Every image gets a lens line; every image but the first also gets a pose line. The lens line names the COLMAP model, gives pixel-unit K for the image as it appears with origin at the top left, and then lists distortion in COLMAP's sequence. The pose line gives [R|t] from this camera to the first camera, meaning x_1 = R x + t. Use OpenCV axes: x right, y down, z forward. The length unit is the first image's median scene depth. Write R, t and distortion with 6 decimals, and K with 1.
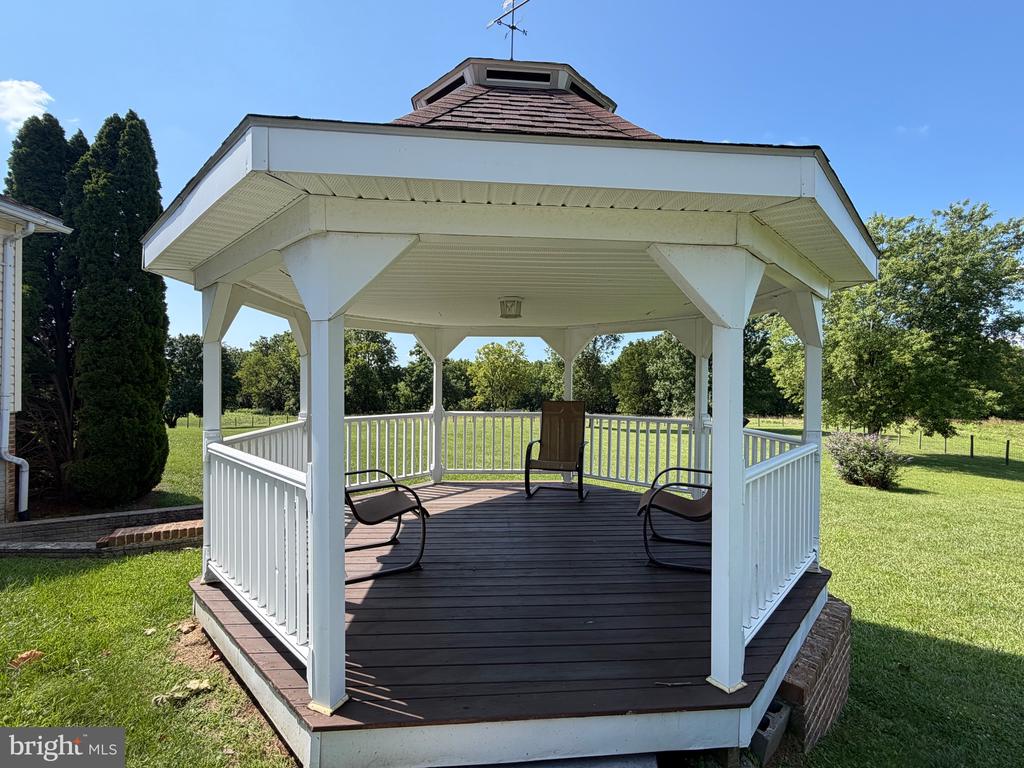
lens RADIAL K [[465.5, 0, 512.0], [0, 465.5, 384.0], [0, 0, 1]] dist [-0.002234, -0.000060]
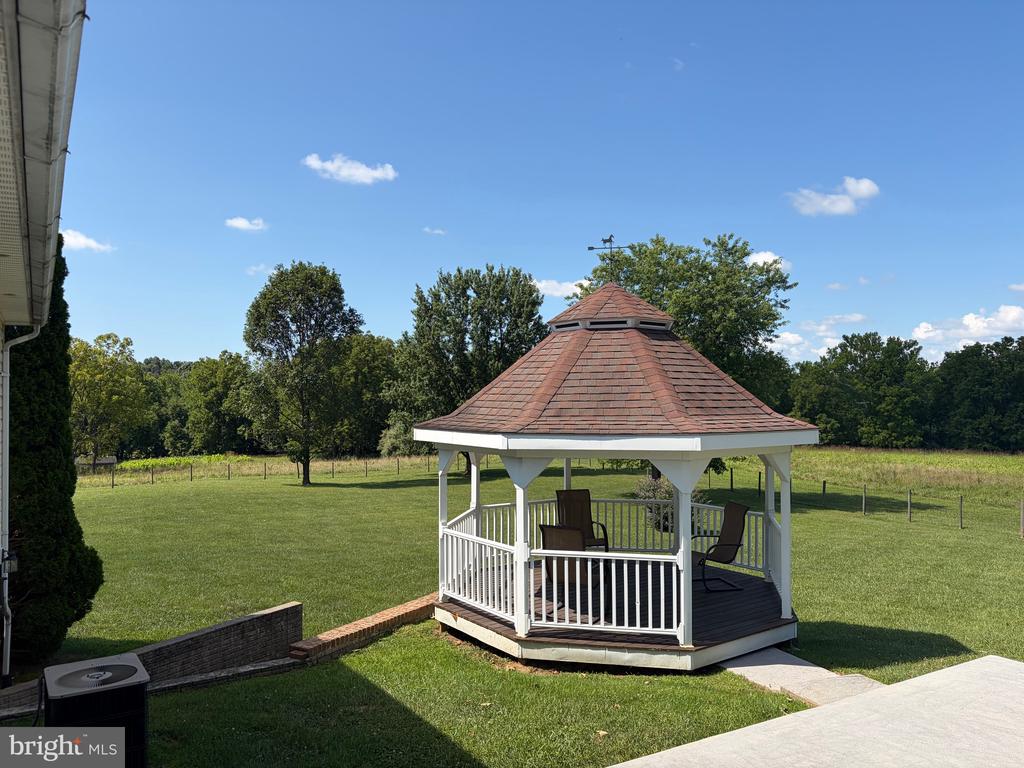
lens RADIAL K [[789.1, 0, 512.0], [0, 789.1, 384.0], [0, 0, 1]] dist [-0.003112, -0.000317]
pose [[0.853579, -0.005549, 0.520934, -0.301344], [0.014002, 0.999826, -0.012292, -0.060318], [-0.520775, 0.017787, 0.853508, -0.191797]]
